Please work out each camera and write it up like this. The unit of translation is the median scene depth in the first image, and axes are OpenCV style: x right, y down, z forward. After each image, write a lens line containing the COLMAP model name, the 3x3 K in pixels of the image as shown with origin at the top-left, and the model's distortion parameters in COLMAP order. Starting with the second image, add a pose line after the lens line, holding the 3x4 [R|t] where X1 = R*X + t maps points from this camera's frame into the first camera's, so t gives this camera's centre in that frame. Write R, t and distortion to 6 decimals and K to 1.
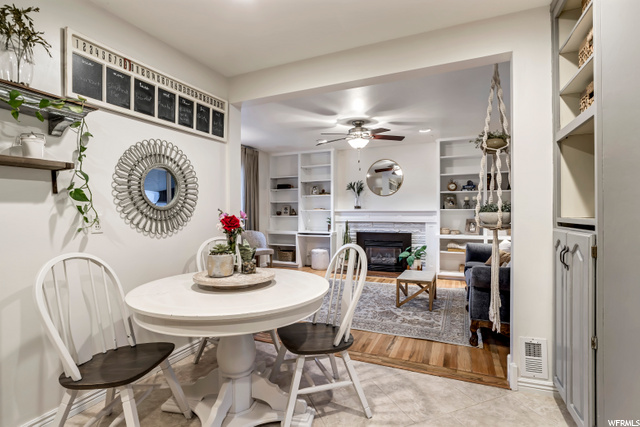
lens RADIAL K [[312.7, 0, 317.3], [0, 312.7, 214.0], [0, 0, 1]] dist [-0.025478, 0.008453]
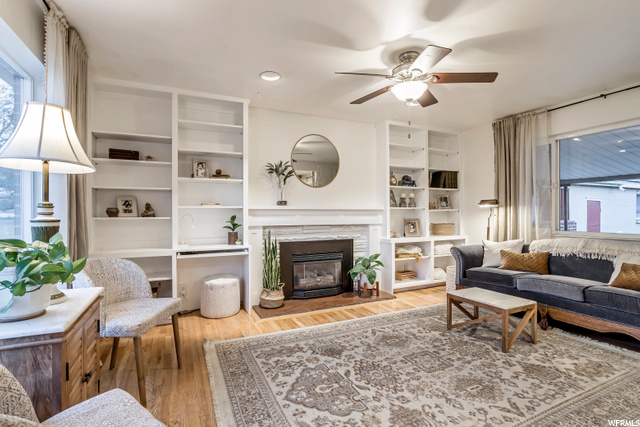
lens RADIAL K [[312.7, 0, 323.4], [0, 312.7, 209.3], [0, 0, 1]] dist [-0.025478, 0.008453]
pose [[0.641407, 0.011926, 0.767108, -0.342007], [0.007141, 0.999743, -0.021514, 0.006432], [-0.767168, 0.019277, 0.641157, 0.606431]]
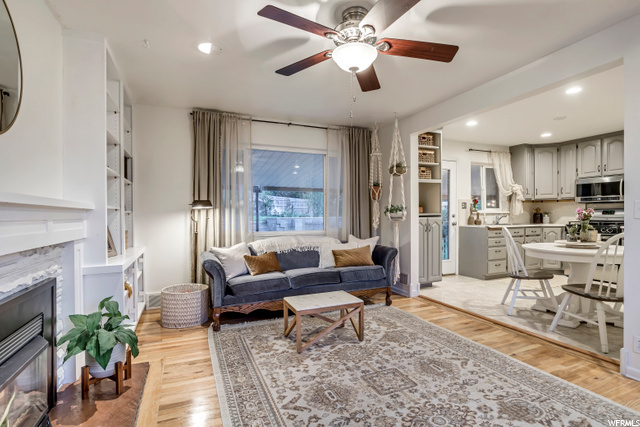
lens RADIAL K [[312.7, 0, 323.4], [0, 312.7, 218.8], [0, 0, 1]] dist [-0.025478, 0.008453]
pose [[-0.745318, 0.000351, 0.666709, -0.112372], [0.014478, 0.999773, 0.015660, 0.001091], [-0.666551, 0.021324, -0.745154, 1.112915]]
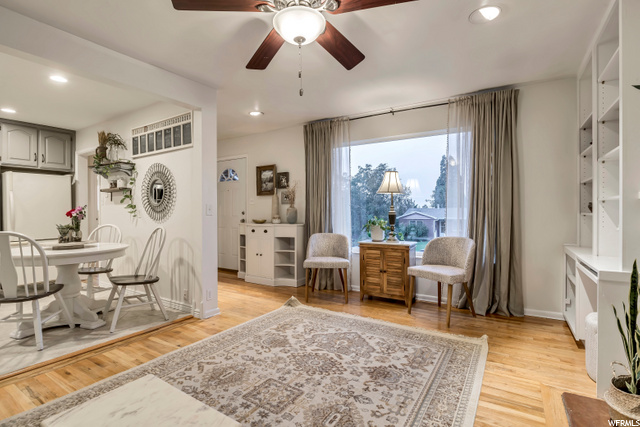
lens RADIAL K [[312.7, 0, 323.7], [0, 312.7, 211.7], [0, 0, 1]] dist [-0.025478, 0.008453]
pose [[-0.130201, 0.006883, -0.991464, 0.420906], [-0.002225, 0.999971, 0.007235, 0.001298], [0.991485, 0.003148, -0.130181, 0.876801]]
